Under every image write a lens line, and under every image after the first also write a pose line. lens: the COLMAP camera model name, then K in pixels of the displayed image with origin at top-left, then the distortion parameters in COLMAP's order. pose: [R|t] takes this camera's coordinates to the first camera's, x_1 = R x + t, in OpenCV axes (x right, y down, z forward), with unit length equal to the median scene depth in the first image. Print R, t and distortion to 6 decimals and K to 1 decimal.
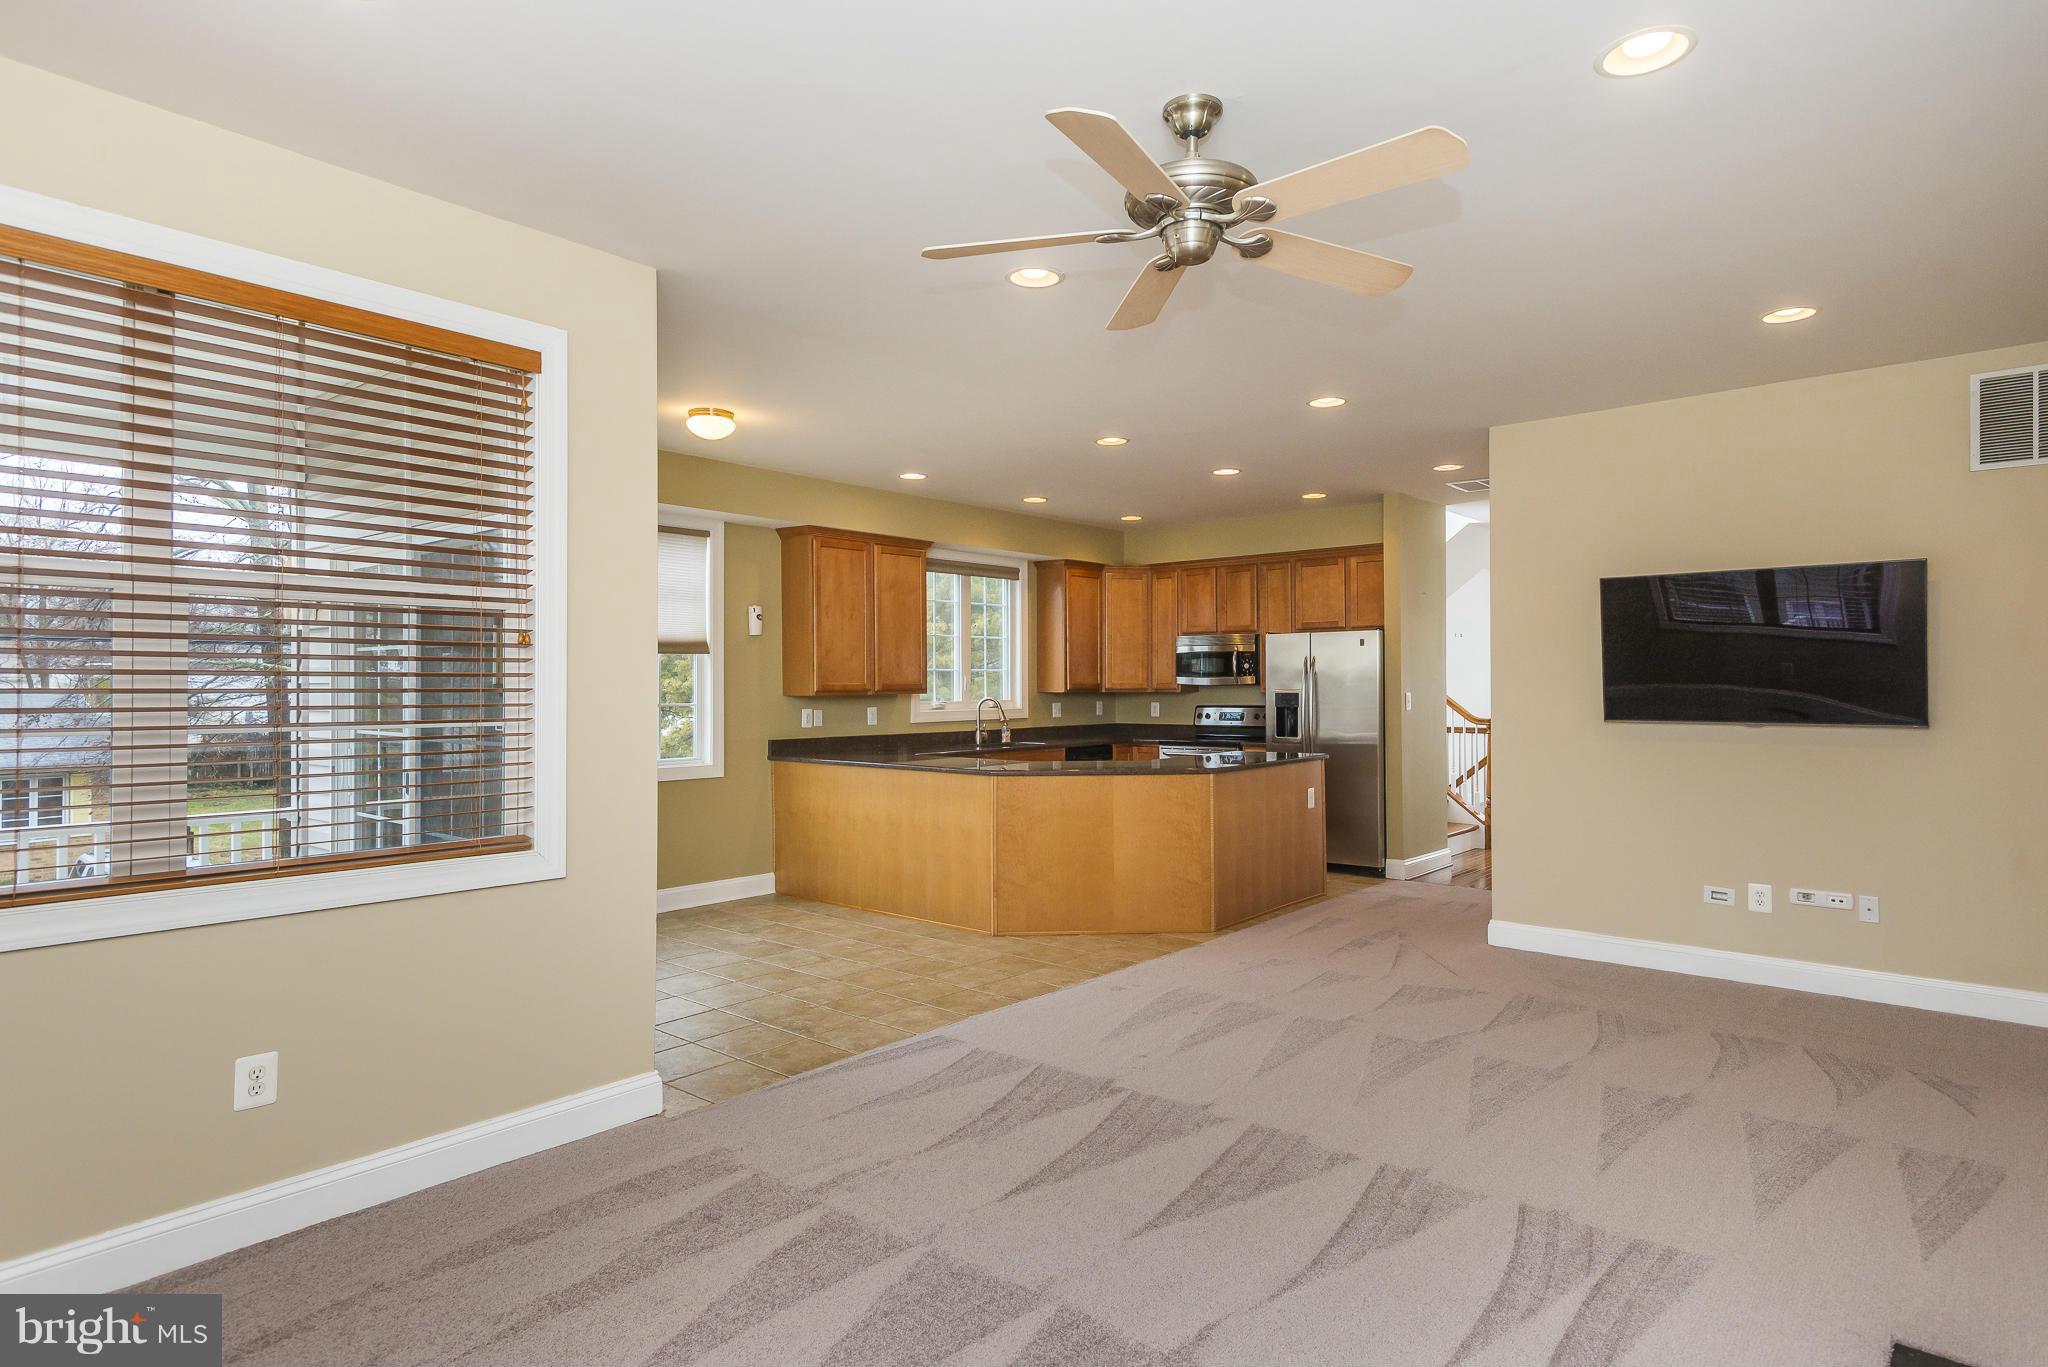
lens RADIAL K [[1067.2, 0, 1011.7], [0, 1067.2, 693.1], [0, 0, 1]] dist [0.013138, 0.000578]
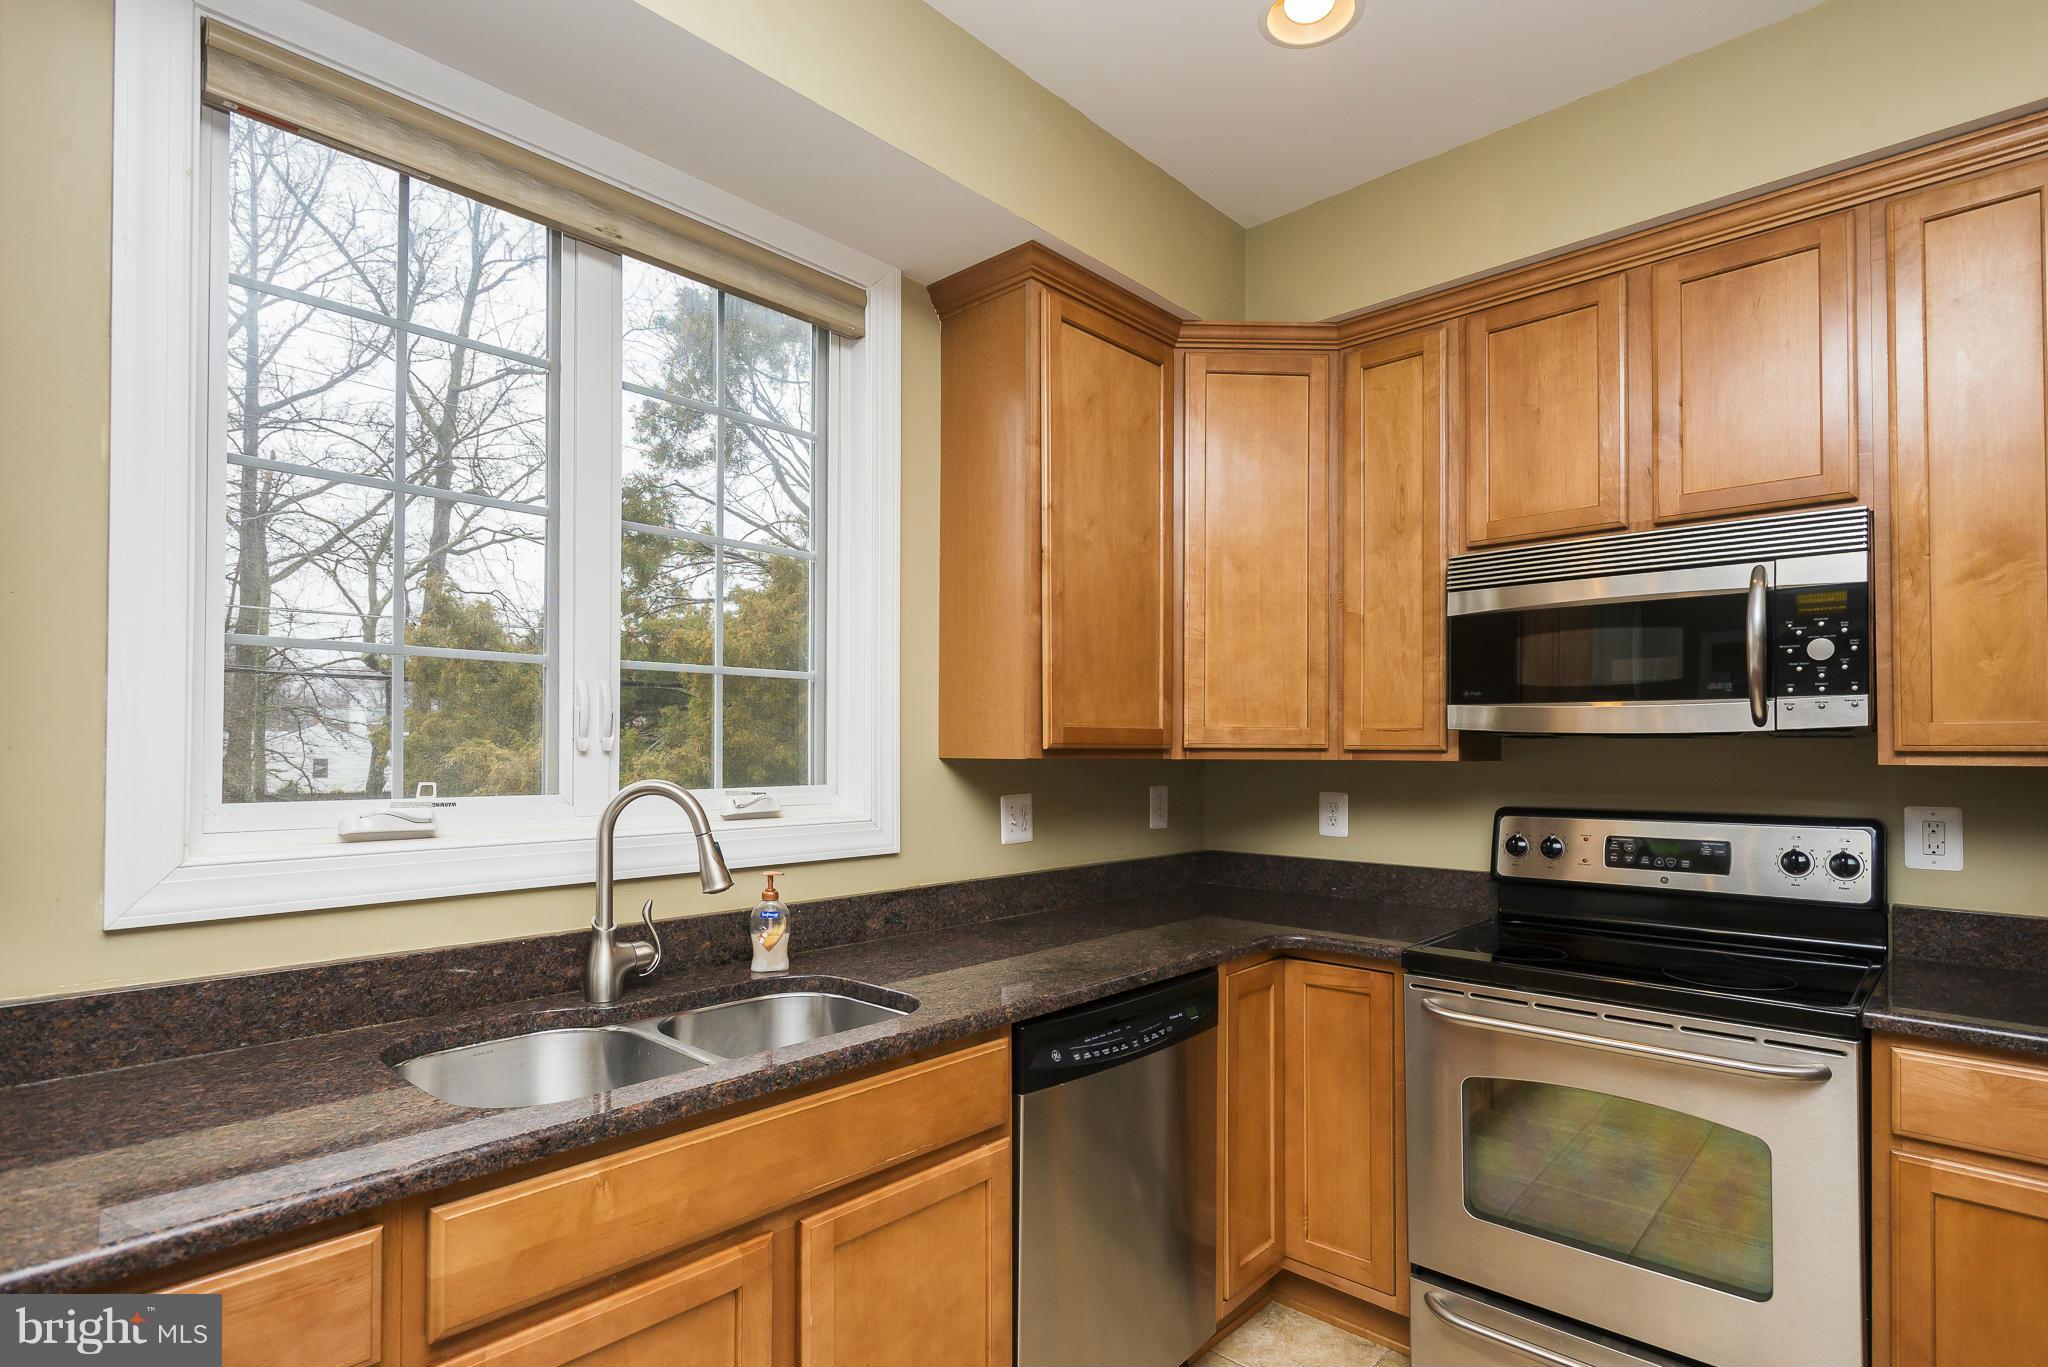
lens RADIAL K [[1067.2, 0, 1019.1], [0, 1067.2, 727.7], [0, 0, 1]] dist [0.013138, 0.000578]
pose [[0.999477, 0.006542, -0.031678, 0.061109], [-0.007510, 0.999506, -0.030513, -0.000672], [0.031463, 0.030734, 0.999032, 0.824250]]
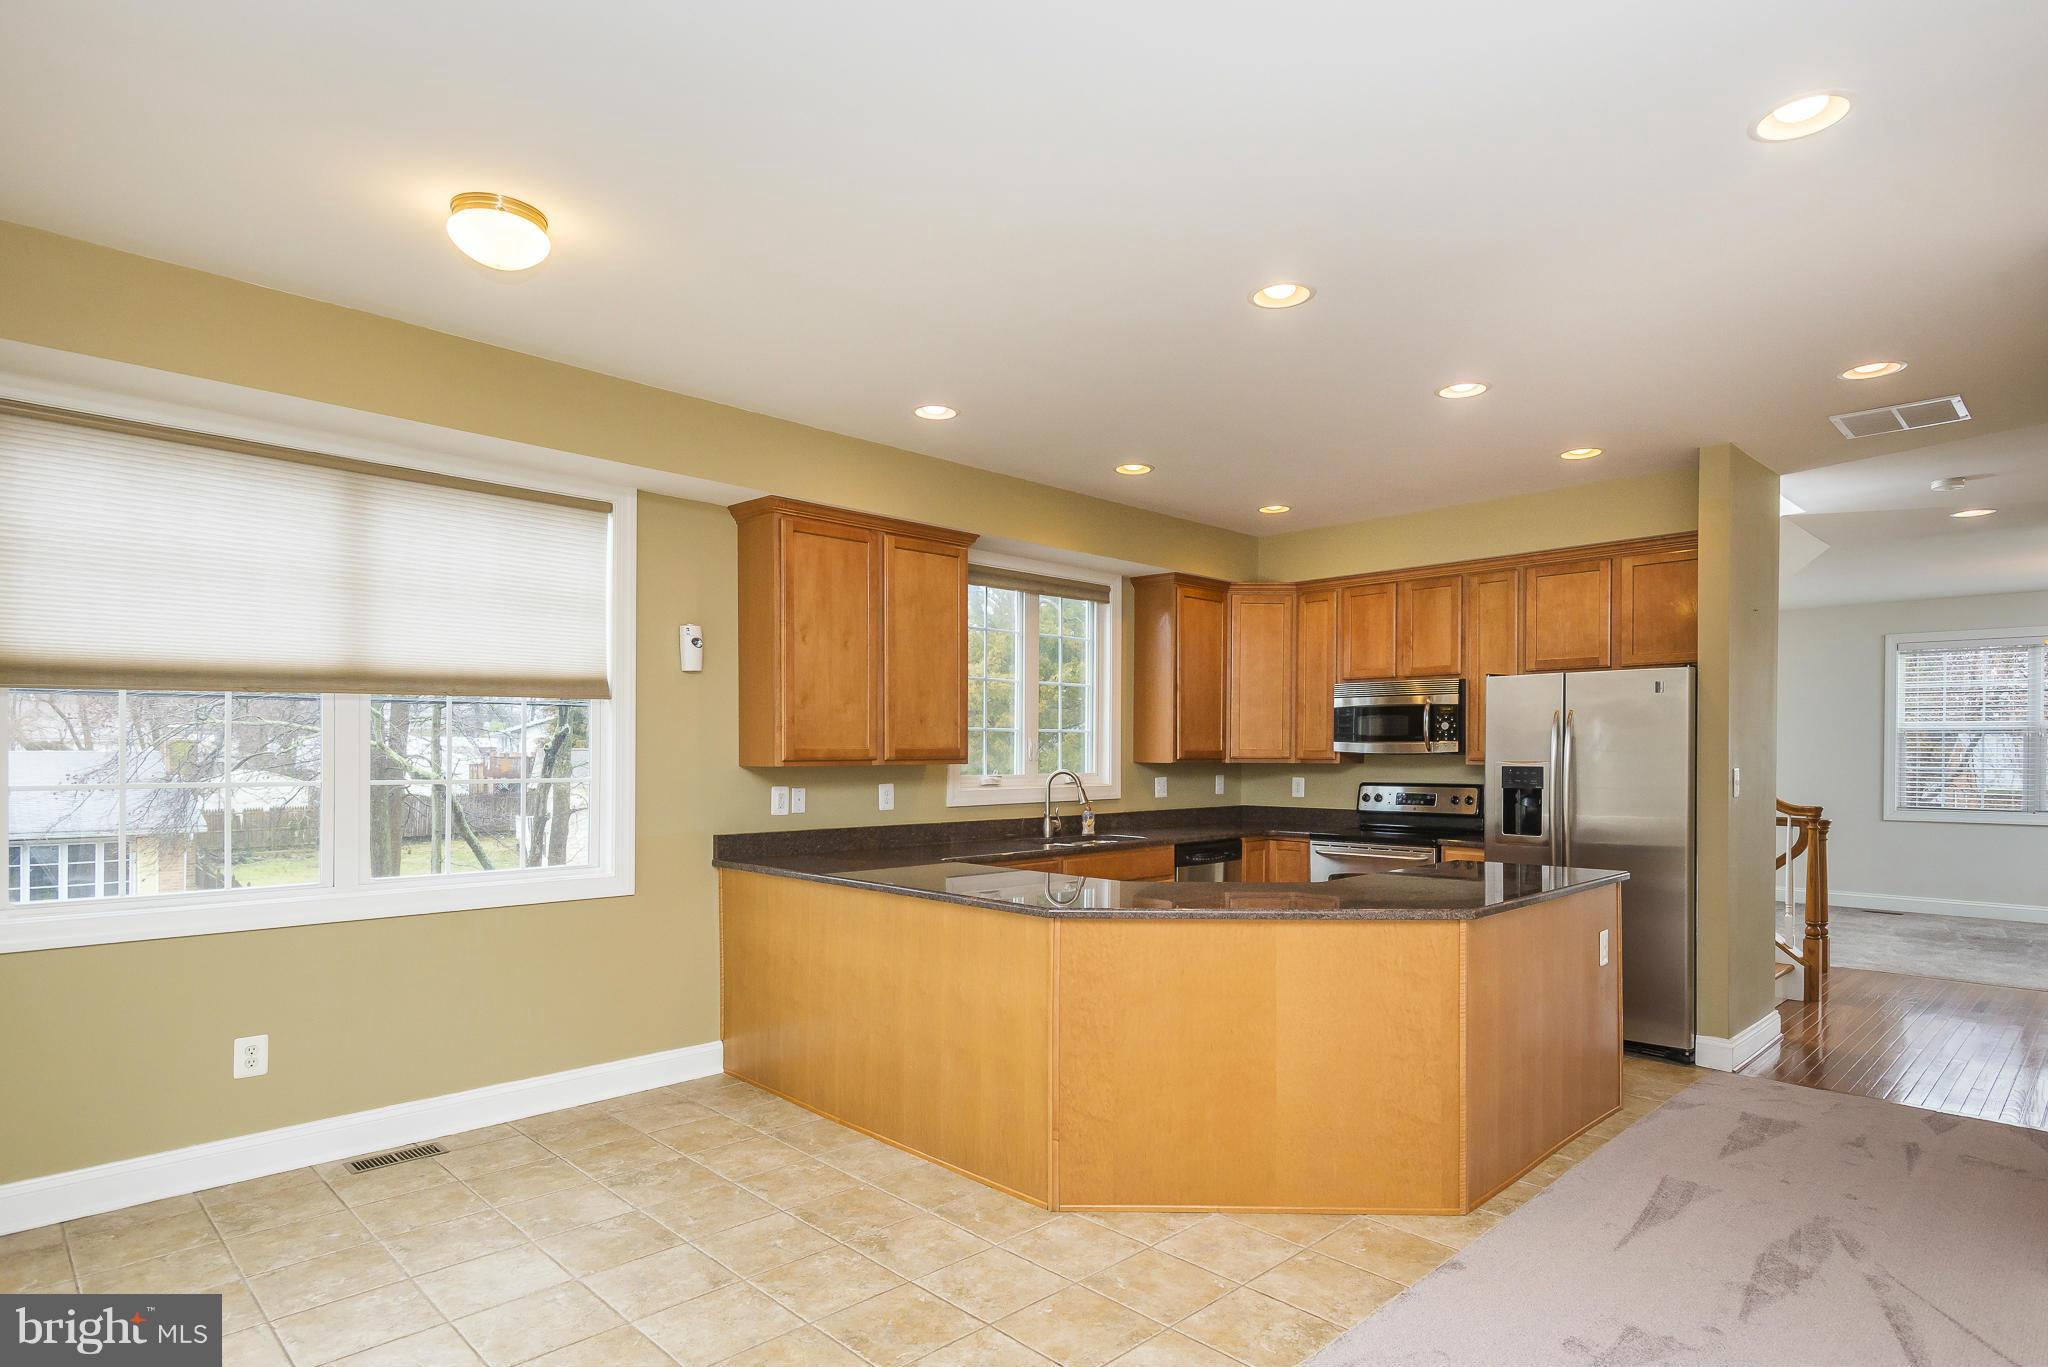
lens RADIAL K [[1067.2, 0, 1020.5], [0, 1067.2, 776.5], [0, 0, 1]] dist [0.013138, 0.000578]
pose [[0.996832, 0.007605, -0.079173, 0.005873], [-0.006419, 0.999864, 0.015220, -0.002087], [0.079278, -0.014663, 0.996745, 0.324701]]
